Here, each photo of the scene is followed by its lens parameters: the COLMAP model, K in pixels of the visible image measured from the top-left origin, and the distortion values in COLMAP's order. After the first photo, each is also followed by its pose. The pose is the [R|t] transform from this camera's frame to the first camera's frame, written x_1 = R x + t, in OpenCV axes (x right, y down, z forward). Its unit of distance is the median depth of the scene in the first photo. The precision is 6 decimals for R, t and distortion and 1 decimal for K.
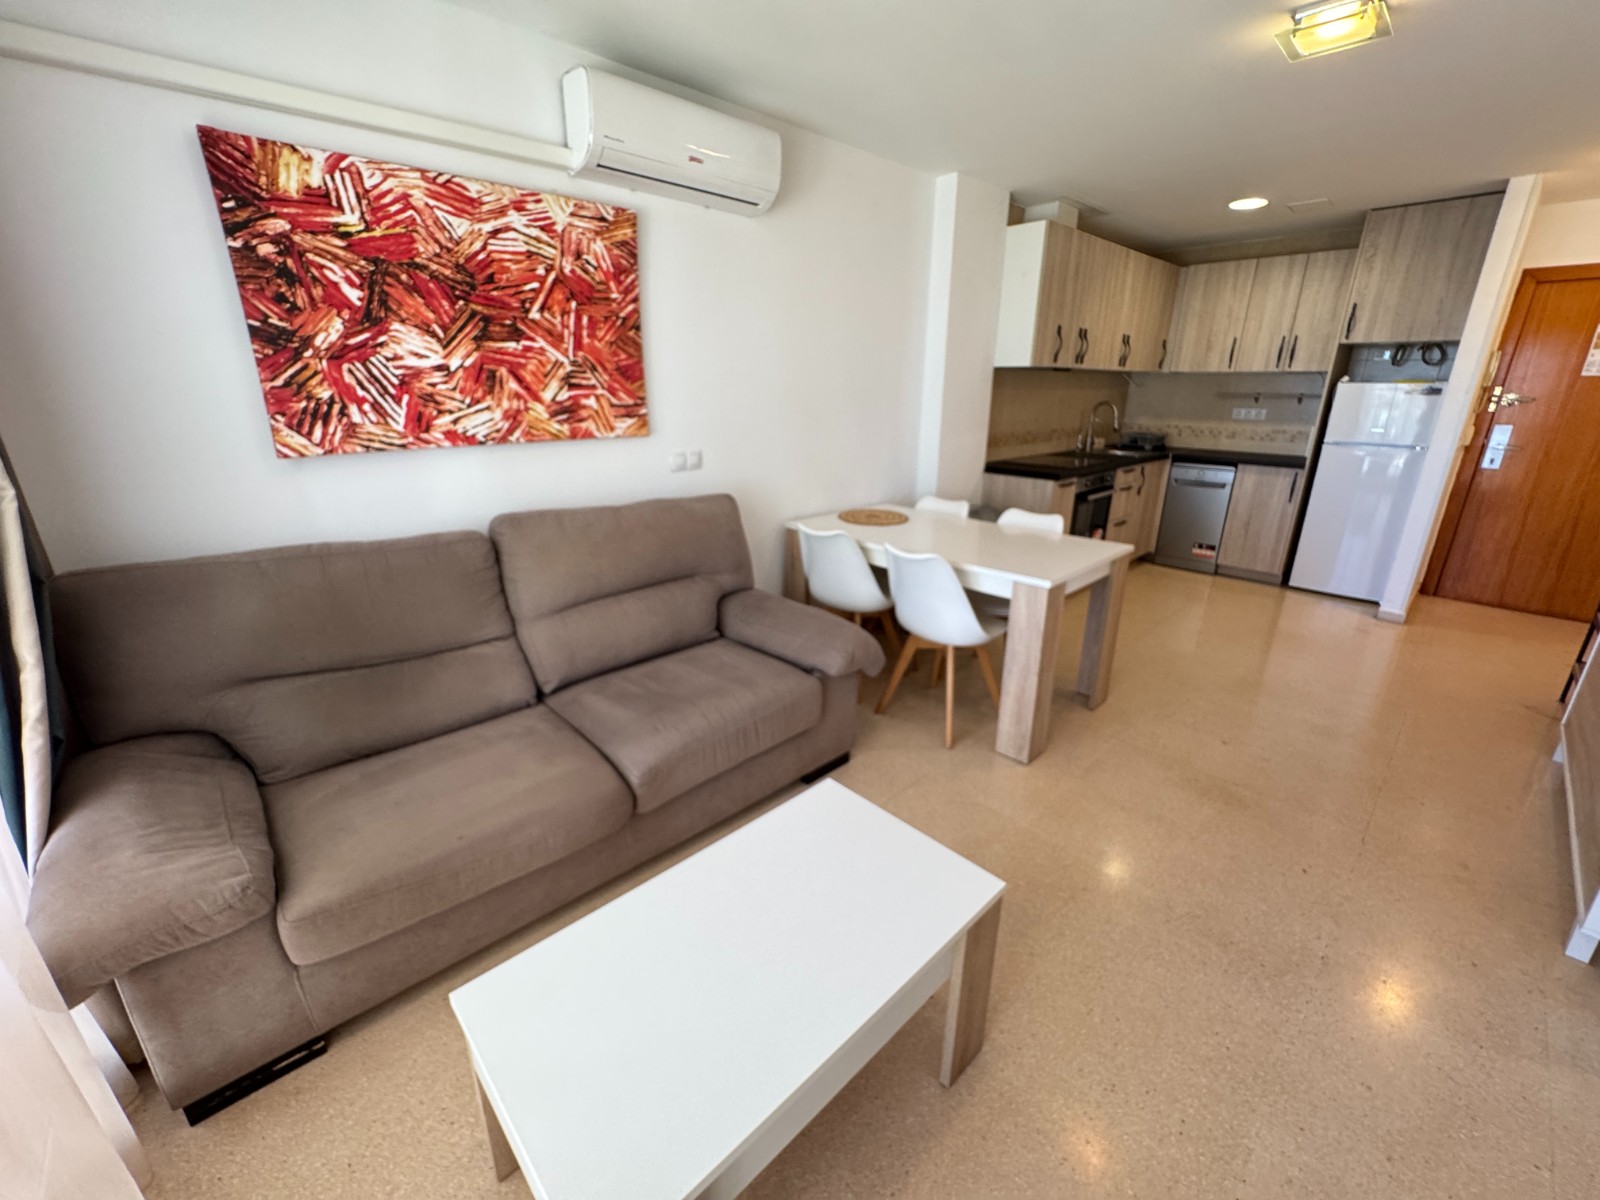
lens RADIAL K [[641.3, 0, 787.9], [0, 641.3, 600.3], [0, 0, 1]] dist [-0.003715, 0.000688]
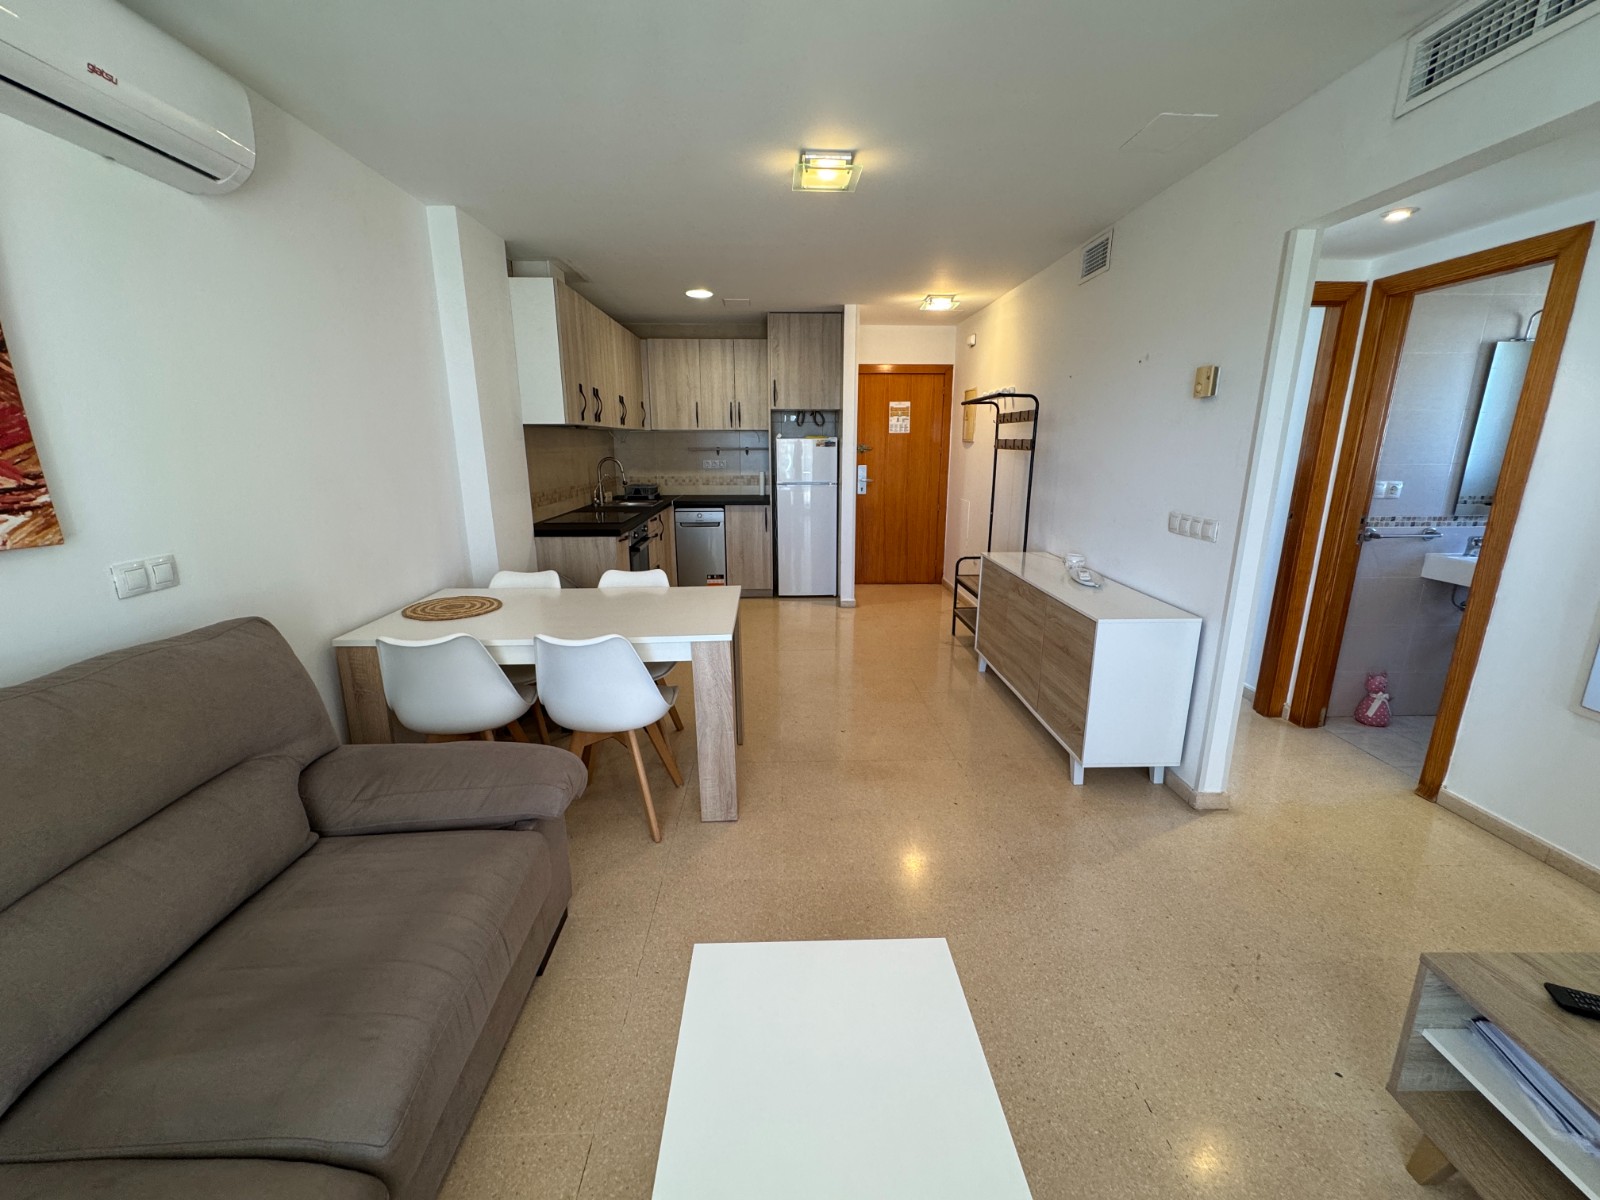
lens RADIAL K [[641.3, 0, 795.6], [0, 641.3, 601.4], [0, 0, 1]] dist [-0.003715, 0.000688]
pose [[0.659607, -0.190065, 0.727182, -0.141998], [0.247578, 0.968447, 0.028554, -0.047764], [-0.709665, 0.161200, 0.685850, 0.133790]]
